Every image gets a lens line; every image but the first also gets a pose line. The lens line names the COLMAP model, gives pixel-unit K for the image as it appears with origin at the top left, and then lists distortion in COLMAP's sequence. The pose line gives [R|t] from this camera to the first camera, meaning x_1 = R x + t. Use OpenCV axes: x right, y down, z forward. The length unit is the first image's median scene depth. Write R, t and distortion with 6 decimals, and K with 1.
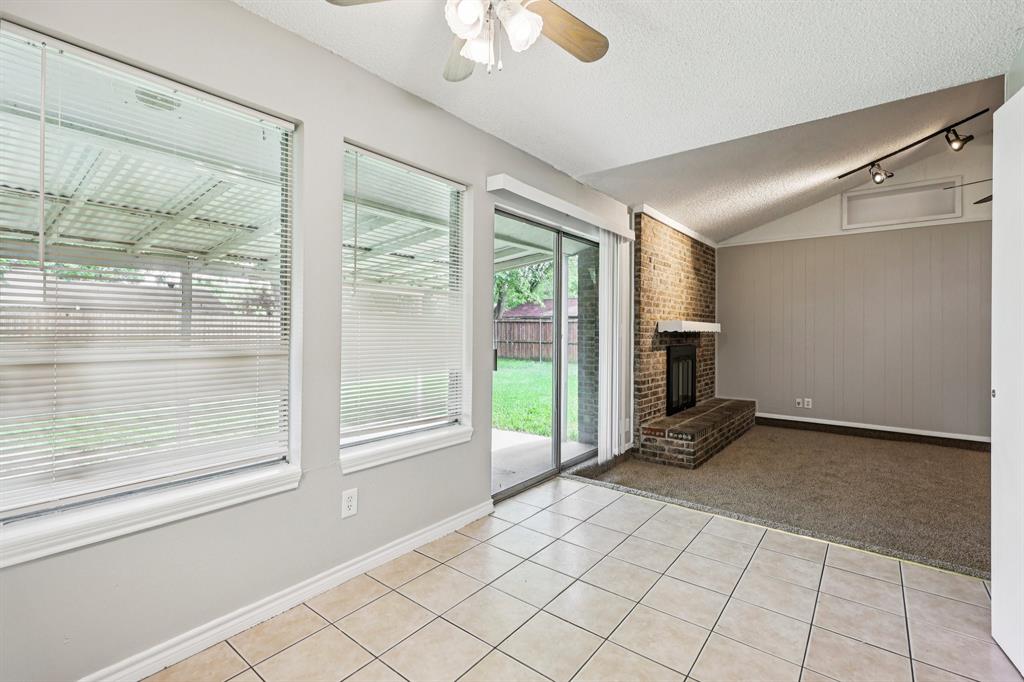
lens RADIAL K [[439.4, 0, 512.0], [0, 439.4, 331.4], [0, 0, 1]] dist [0.000279, 0.000001]
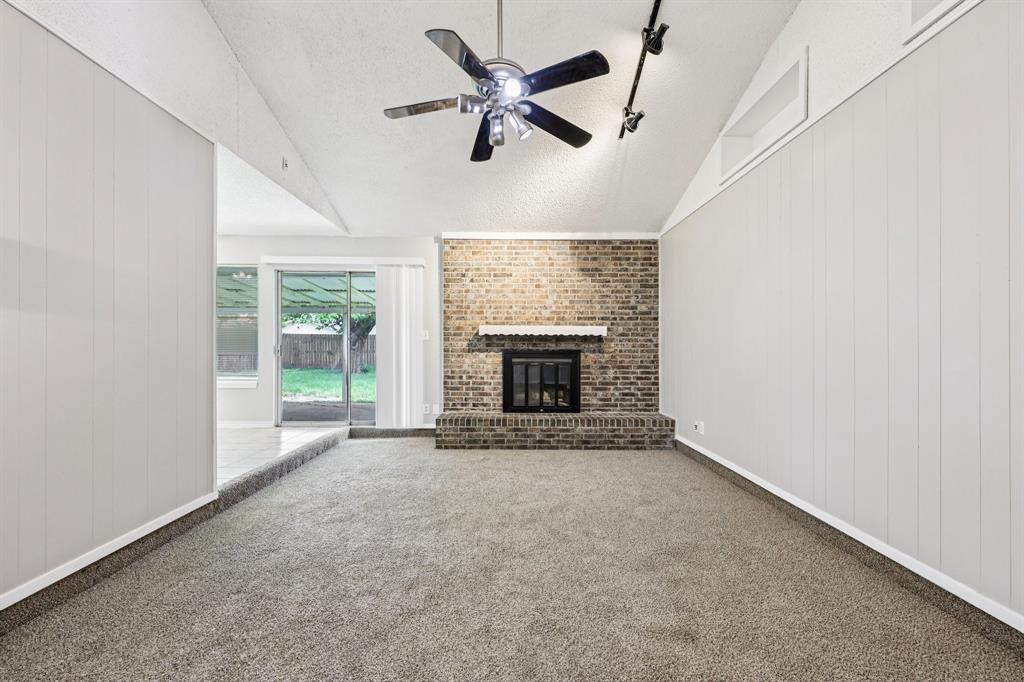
lens RADIAL K [[417.5, 0, 513.4], [0, 417.5, 345.2], [0, 0, 1]] dist [0.000897, 0.000057]
pose [[0.649609, -0.001939, -0.760266, 1.673437], [0.000303, 0.999997, -0.002291, 0.038718], [0.760268, 0.001258, 0.649608, 0.487132]]
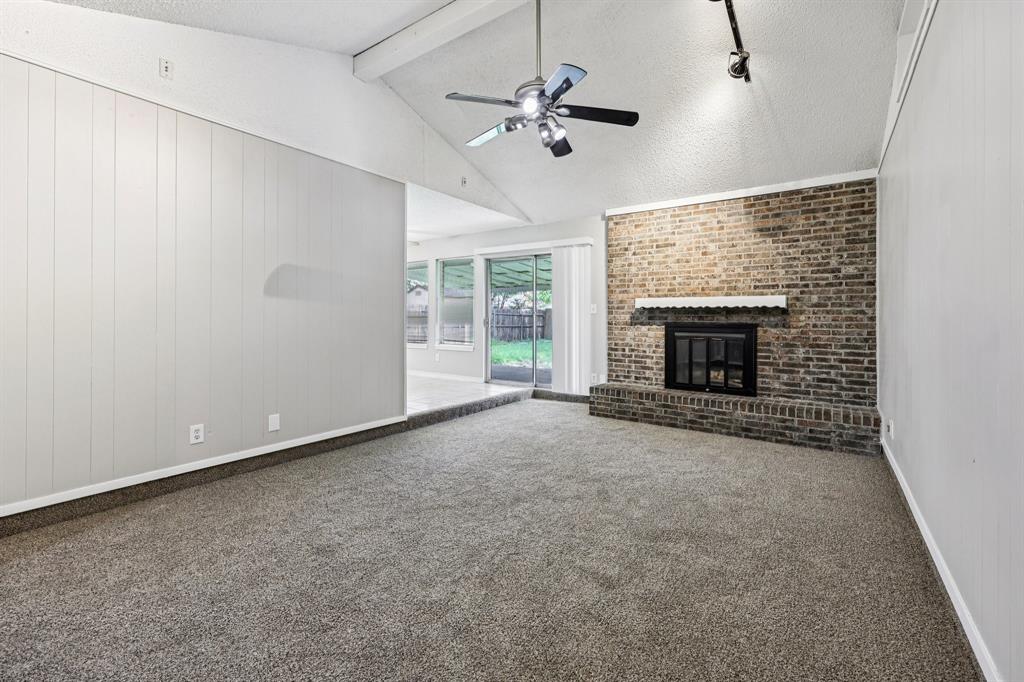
lens RADIAL K [[438.1, 0, 511.8], [0, 438.1, 318.4], [0, 0, 1]] dist [-0.000294, 0.000011]
pose [[0.073278, -0.003180, -0.997306, 1.979768], [-0.002509, 0.999991, -0.003373, 0.041858], [0.997308, 0.002750, 0.073269, 0.792949]]
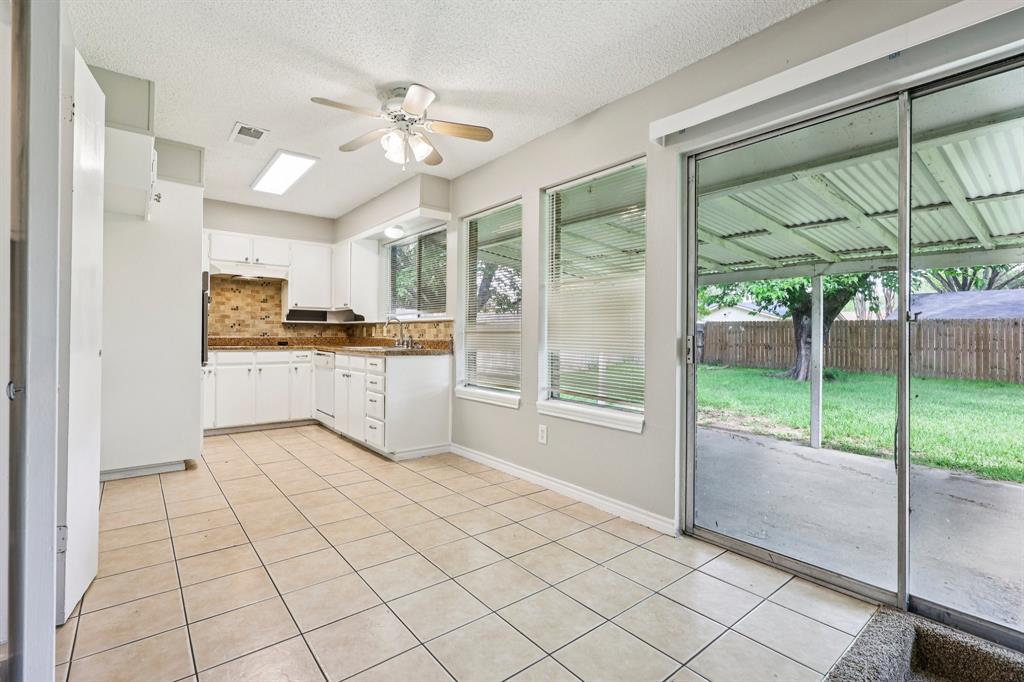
lens RADIAL K [[463.4, 0, 513.4], [0, 463.4, 336.2], [0, 0, 1]] dist [0.000221, -0.000012]
pose [[-0.193989, 0.000590, -0.981004, 0.686985], [-0.008665, 0.999960, 0.002315, 0.034205], [0.980966, 0.008949, -0.193976, 0.704230]]
